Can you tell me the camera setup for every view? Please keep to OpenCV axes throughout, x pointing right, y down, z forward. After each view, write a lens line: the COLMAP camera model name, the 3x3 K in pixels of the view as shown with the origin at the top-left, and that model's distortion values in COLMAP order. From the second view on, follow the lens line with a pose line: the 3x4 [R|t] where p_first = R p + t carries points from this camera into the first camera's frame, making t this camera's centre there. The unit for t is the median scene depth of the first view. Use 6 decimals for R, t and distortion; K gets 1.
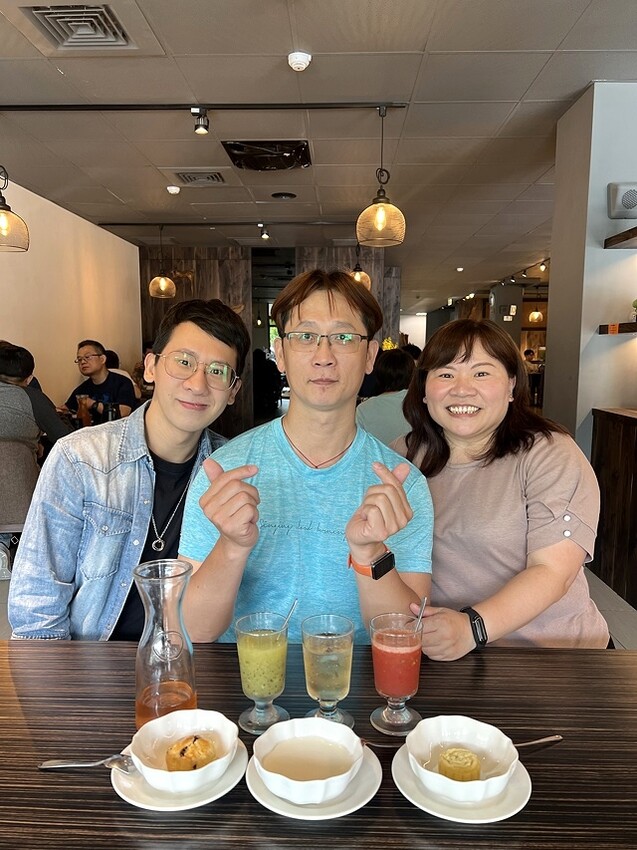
lens RADIAL K [[643.5, 0, 318.2], [0, 643.5, 424.6], [0, 0, 1]] dist [0.026180, -0.029435]
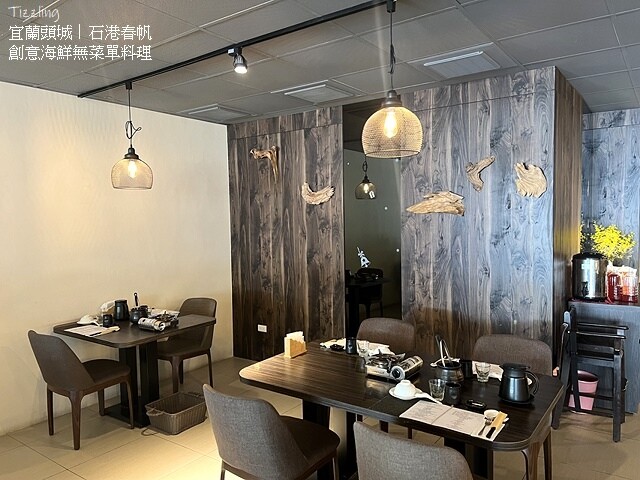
lens RADIAL K [[484.5, 0, 319.6], [0, 484.5, 242.6], [0, 0, 1]] dist [0.026180, -0.029435]
pose [[0.825640, 0.006607, -0.564159, 0.169228], [-0.041234, 0.997964, -0.048657, -0.101484], [0.562689, 0.063436, 0.824231, 0.565344]]
